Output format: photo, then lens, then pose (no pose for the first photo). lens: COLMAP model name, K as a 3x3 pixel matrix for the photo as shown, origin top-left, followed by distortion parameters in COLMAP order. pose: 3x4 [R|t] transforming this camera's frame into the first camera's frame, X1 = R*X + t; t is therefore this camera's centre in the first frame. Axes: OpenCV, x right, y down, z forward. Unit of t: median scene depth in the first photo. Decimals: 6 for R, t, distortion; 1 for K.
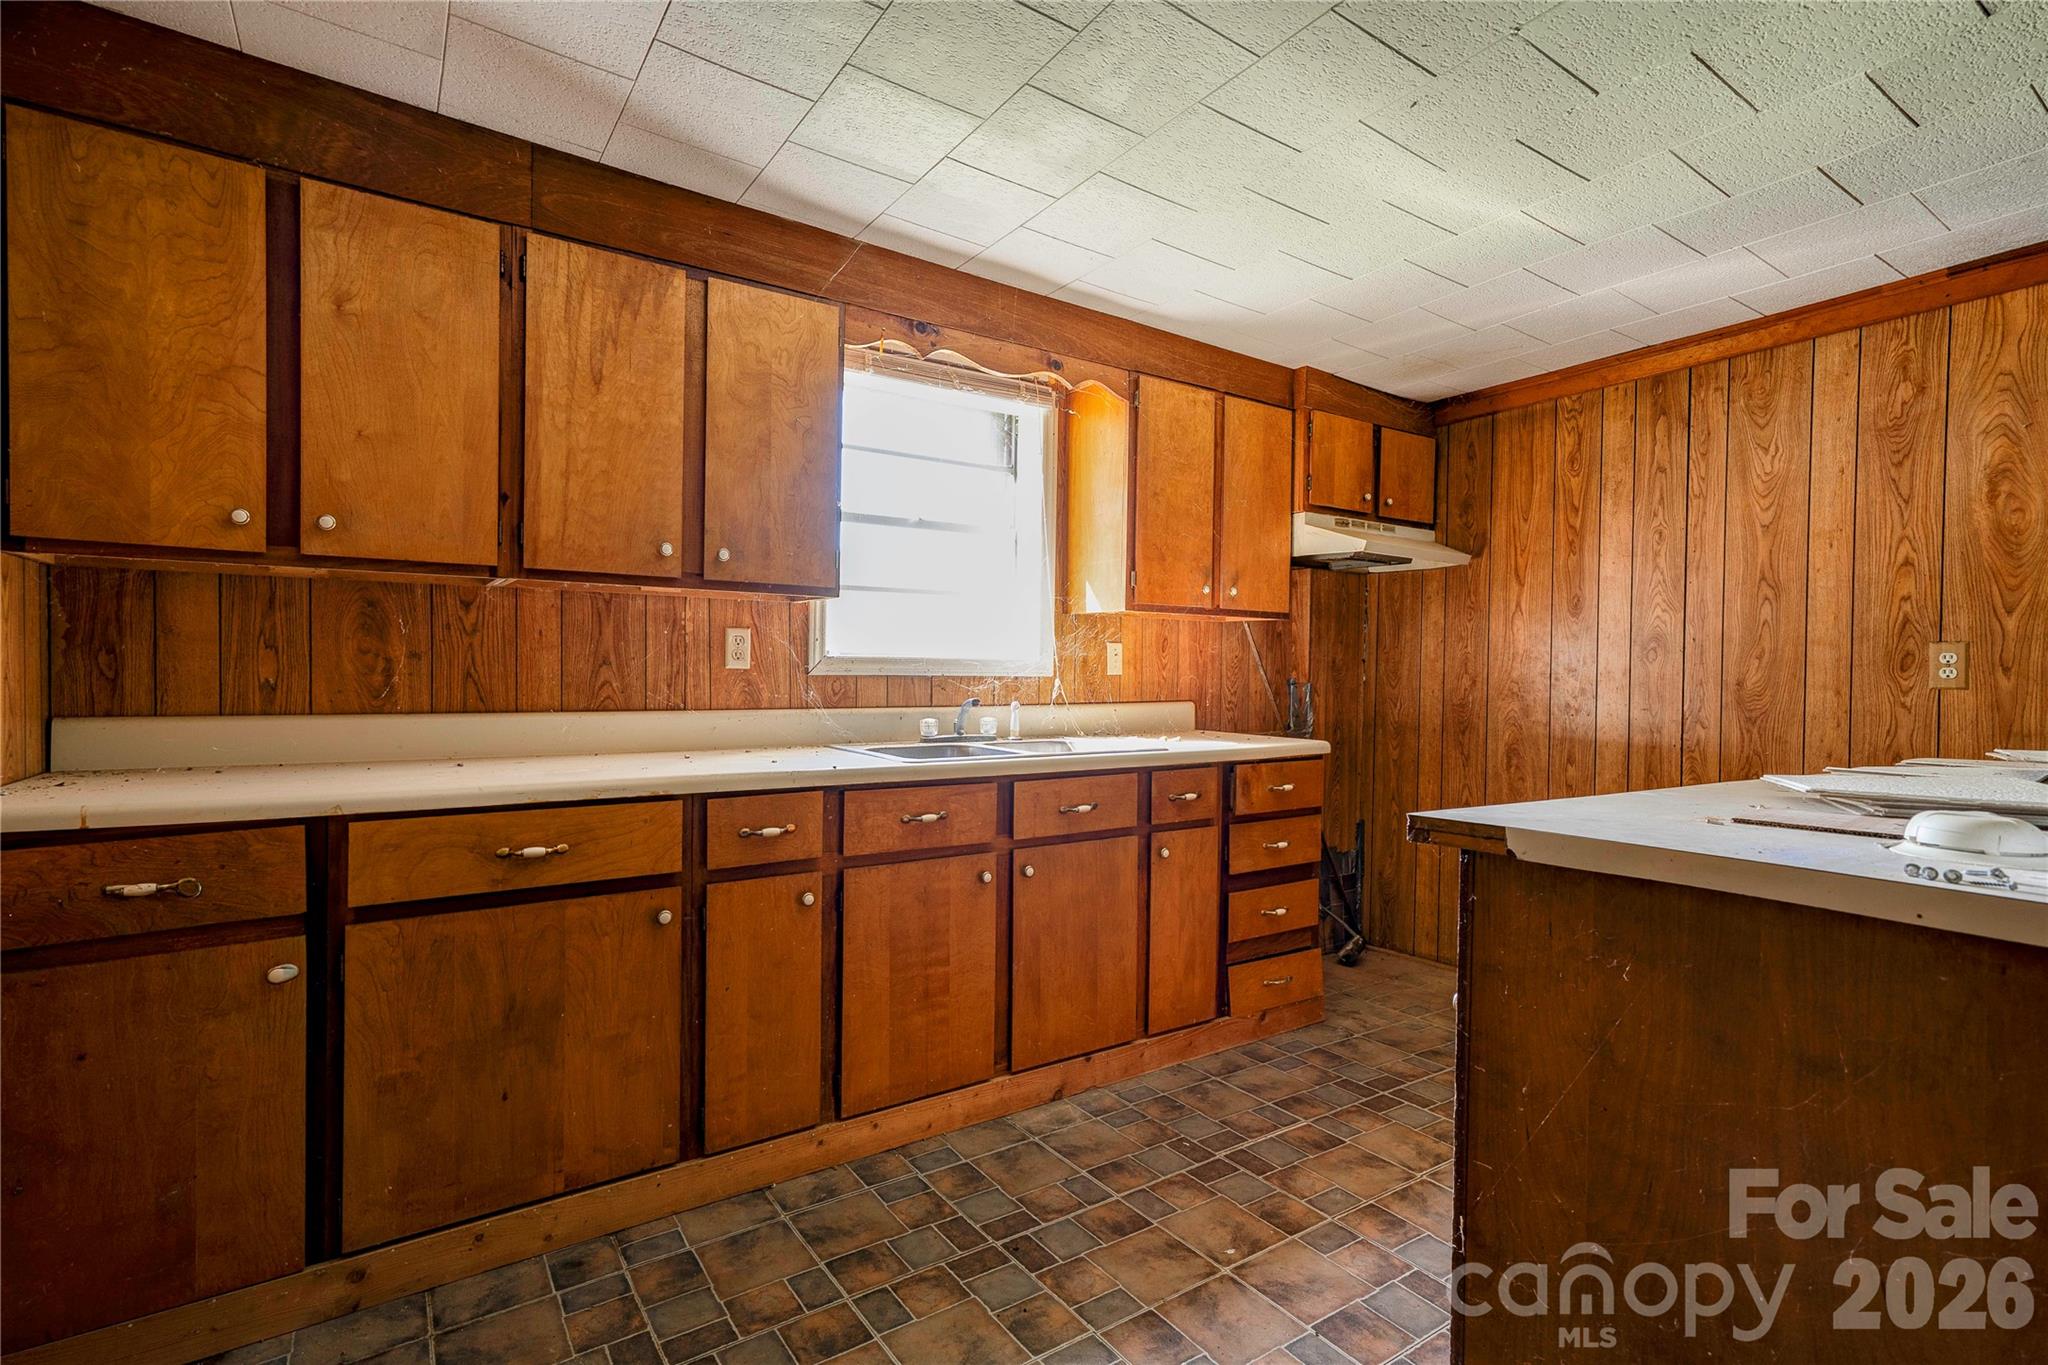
lens RADIAL K [[937.7, 0, 1026.3], [0, 937.7, 682.1], [0, 0, 1]] dist [-0.000942, 0.000171]
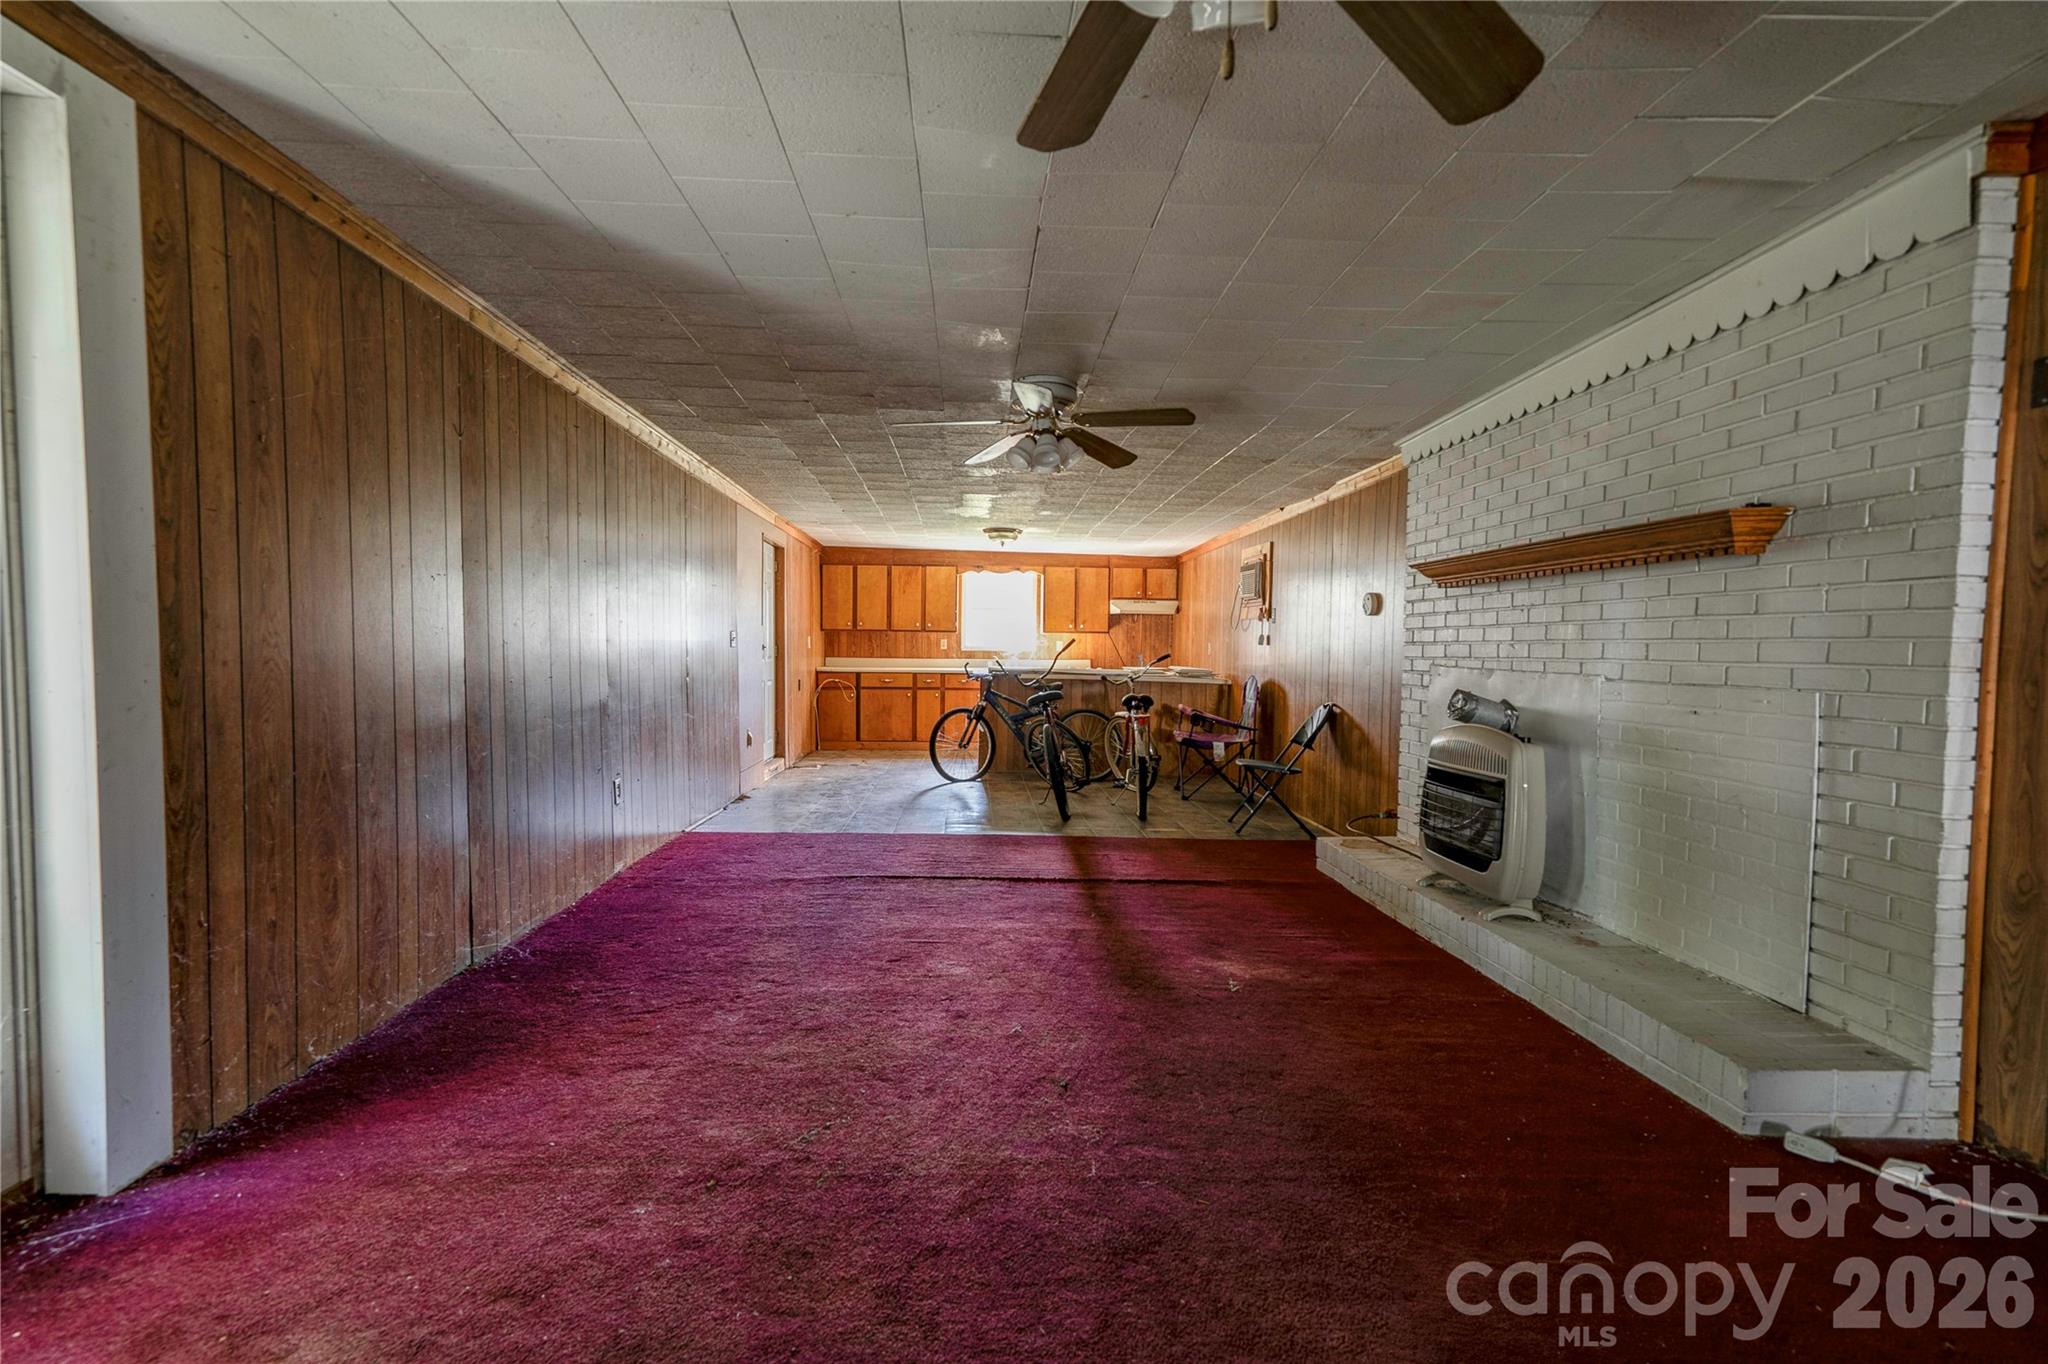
lens RADIAL K [[937.7, 0, 1019.0], [0, 937.7, 687.6], [0, 0, 1]] dist [-0.000942, 0.000171]
pose [[0.853315, 0.023975, -0.520845, 2.686191], [-0.008375, 0.999444, 0.032285, 0.023650], [0.521329, -0.023187, 0.853041, -2.967890]]
